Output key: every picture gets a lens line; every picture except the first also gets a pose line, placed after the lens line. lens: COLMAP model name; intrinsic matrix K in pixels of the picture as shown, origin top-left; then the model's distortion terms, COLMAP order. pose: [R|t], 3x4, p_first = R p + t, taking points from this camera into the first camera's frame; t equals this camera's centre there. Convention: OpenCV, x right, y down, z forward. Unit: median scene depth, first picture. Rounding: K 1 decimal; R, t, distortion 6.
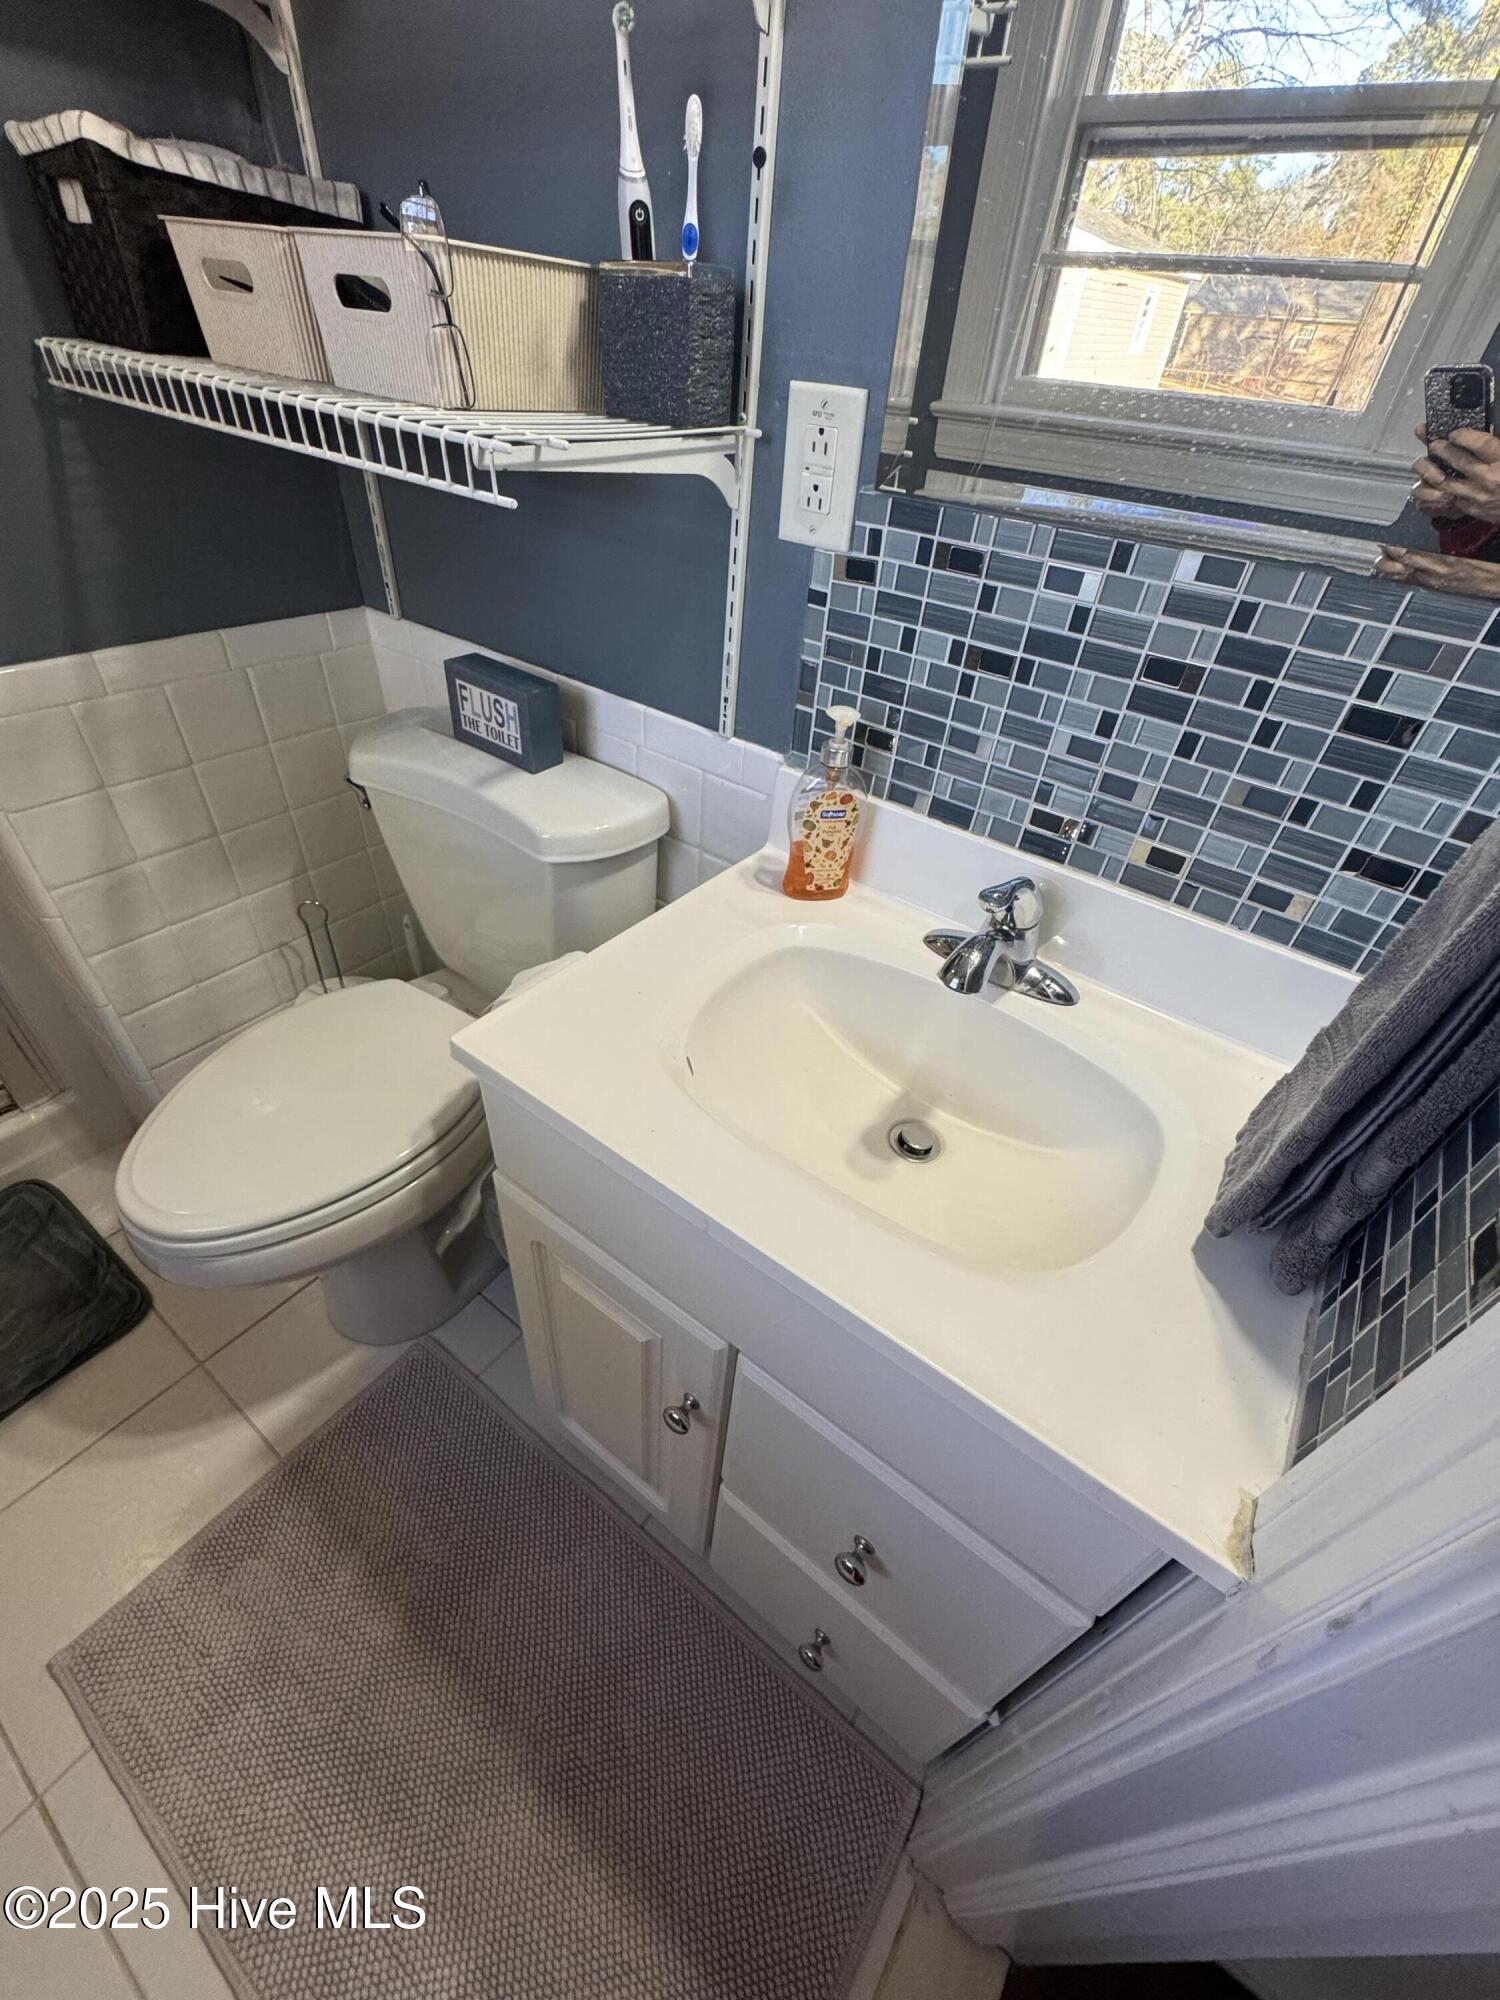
lens RADIAL K [[801.5, 0, 753.2], [0, 801.5, 1000.7], [0, 0, 1]] dist [-0.002349, 0.000813]
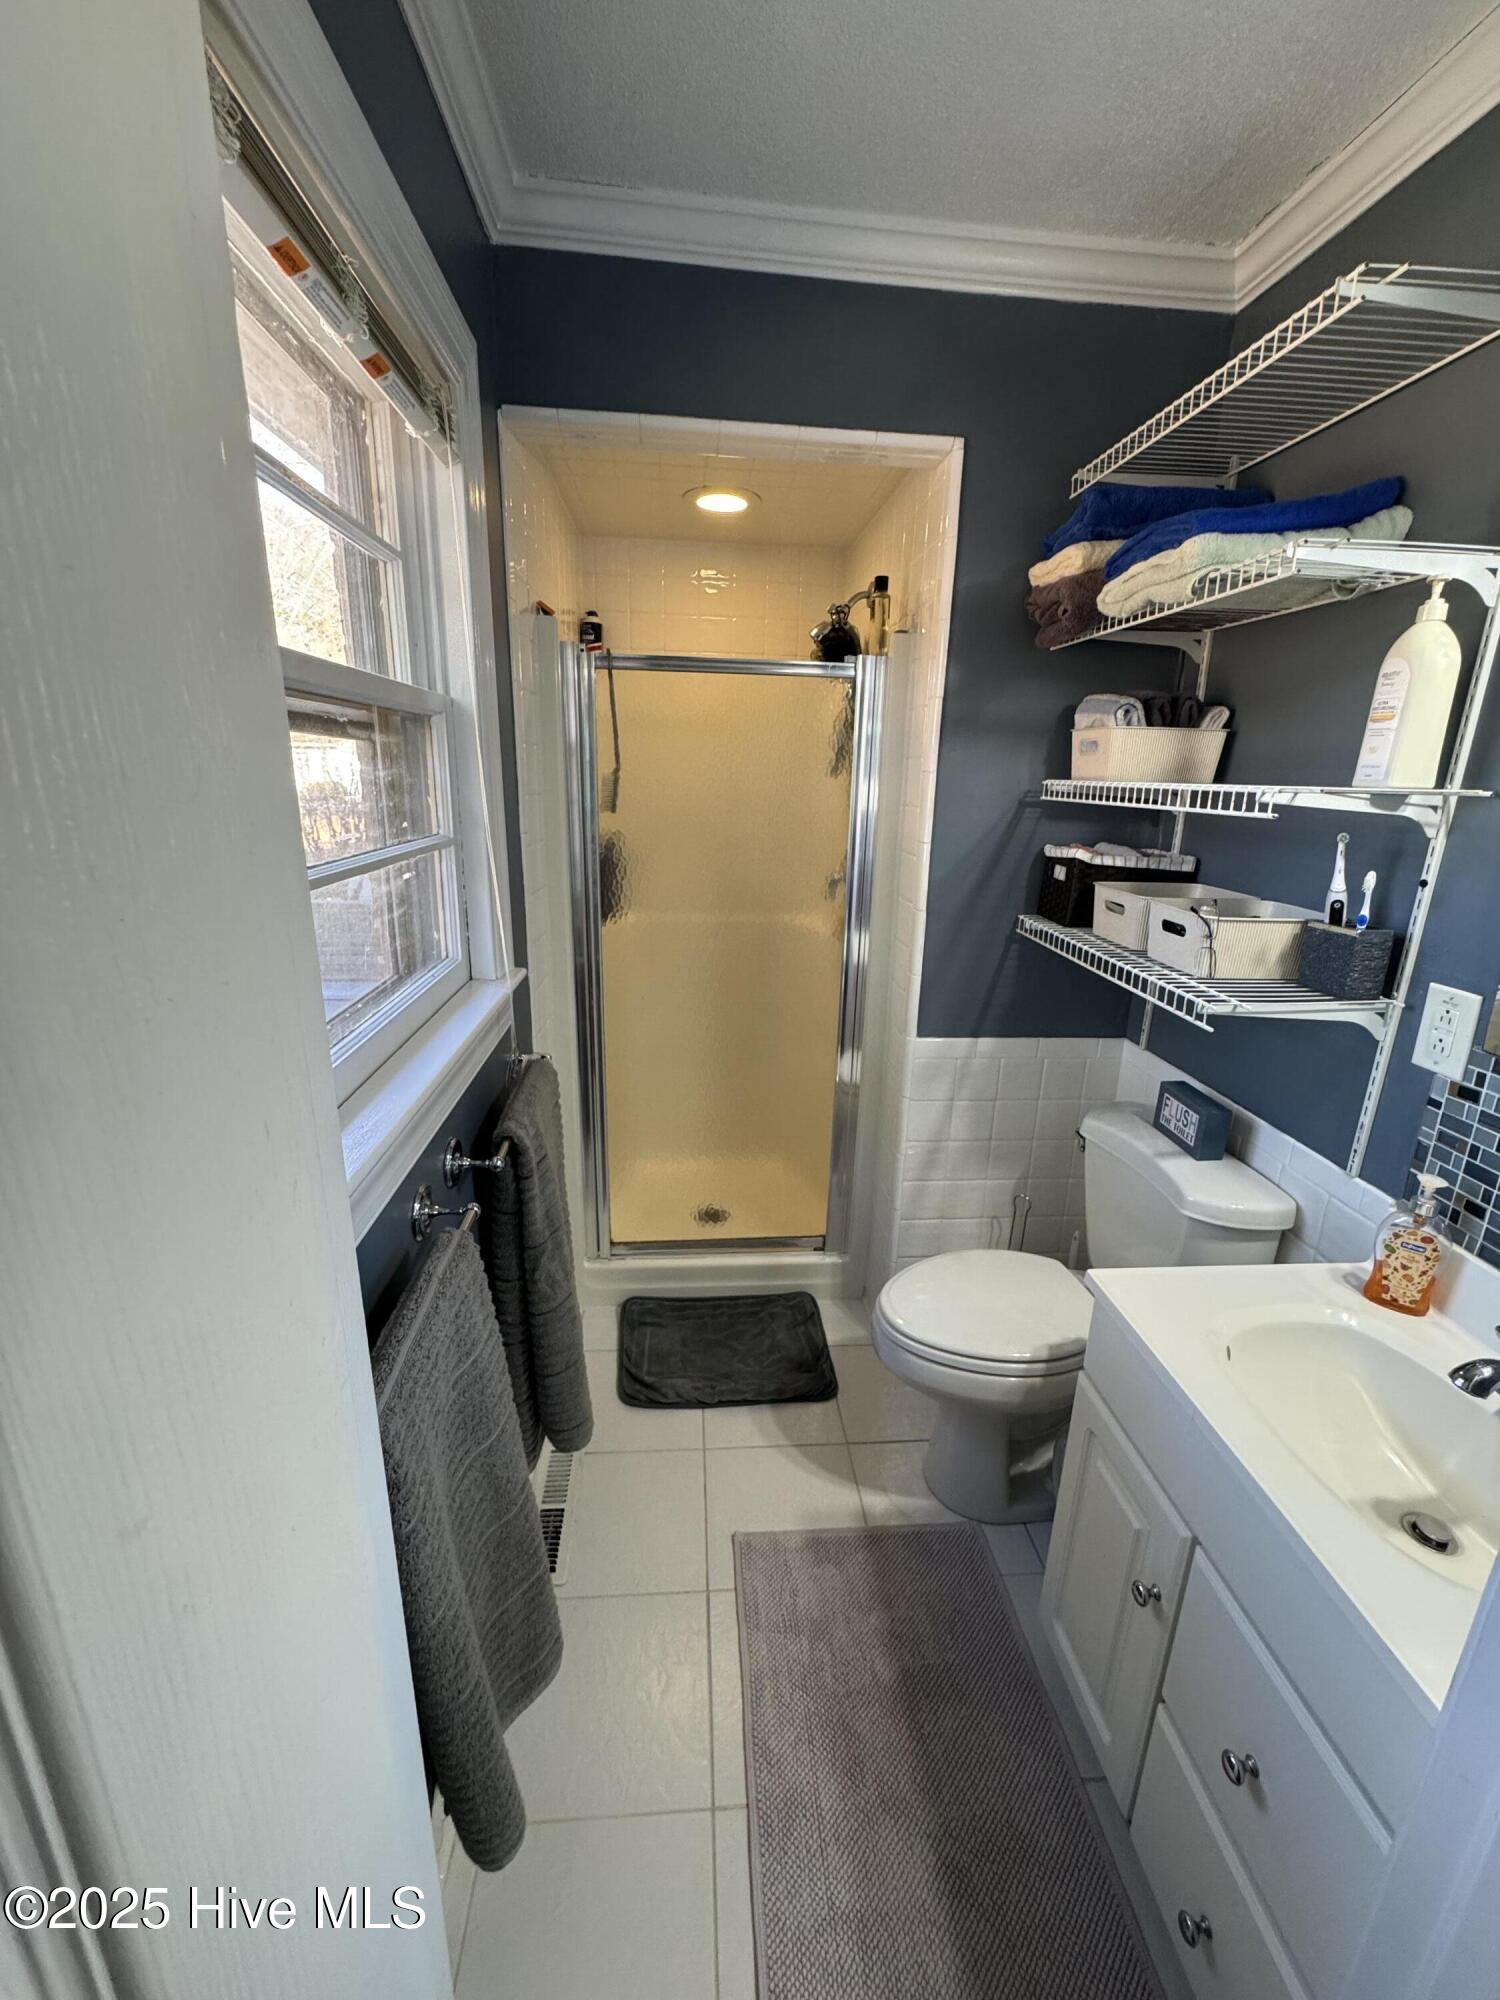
lens RADIAL K [[801.5, 0, 753.2], [0, 801.5, 1000.7], [0, 0, 1]] dist [-0.002349, 0.000813]
pose [[0.650445, 0.145449, -0.745497, 0.298155], [-0.460885, 0.855735, -0.235164, 0.226017], [0.603744, 0.496550, 0.623644, -0.674793]]
